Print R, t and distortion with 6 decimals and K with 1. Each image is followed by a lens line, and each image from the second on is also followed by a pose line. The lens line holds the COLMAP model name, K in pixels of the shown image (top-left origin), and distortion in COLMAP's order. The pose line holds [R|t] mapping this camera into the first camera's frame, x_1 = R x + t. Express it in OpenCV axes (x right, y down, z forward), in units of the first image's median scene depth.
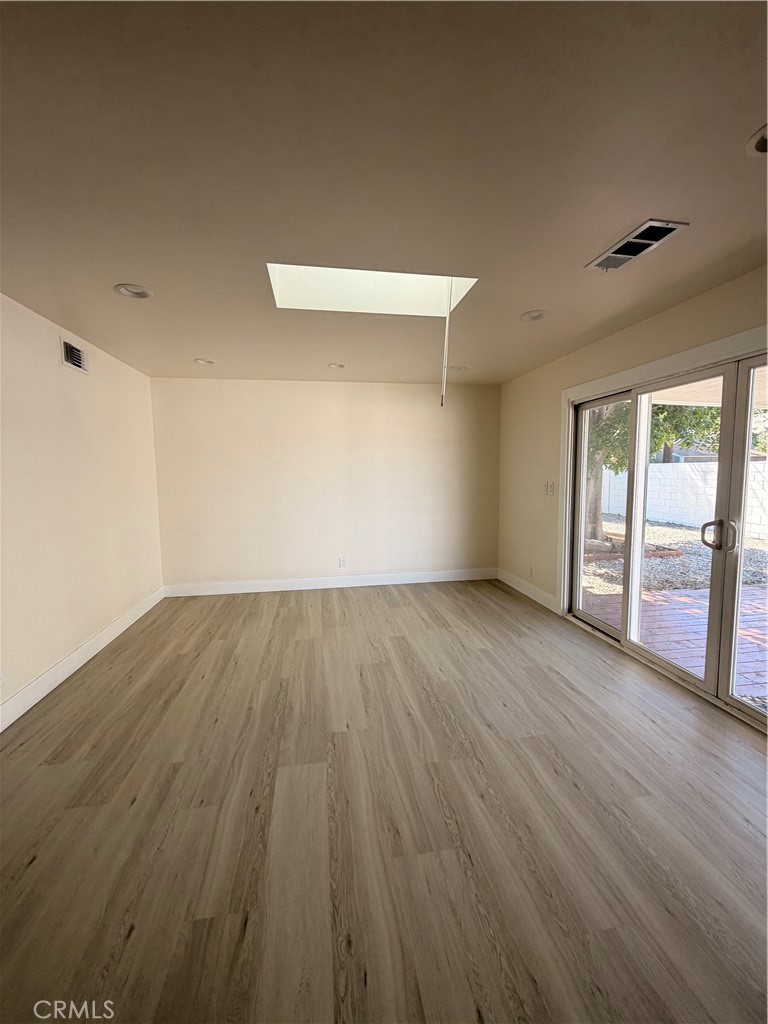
lens RADIAL K [[409.7, 0, 383.5], [0, 409.7, 508.2], [0, 0, 1]] dist [-0.000072, -0.000133]
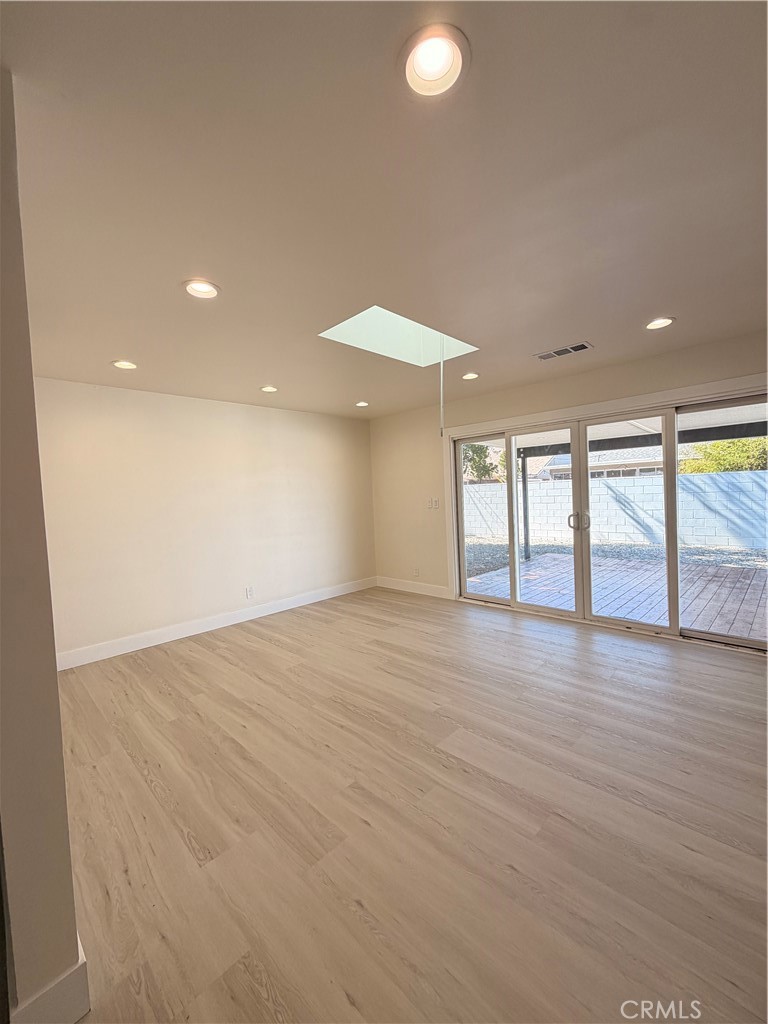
lens RADIAL K [[409.7, 0, 381.3], [0, 409.7, 509.1], [0, 0, 1]] dist [-0.000072, -0.000133]
pose [[0.808514, -0.047025, 0.586595, -0.572652], [0.087767, 0.995289, -0.041183, 0.009389], [-0.581895, 0.084780, 0.808833, 0.067354]]
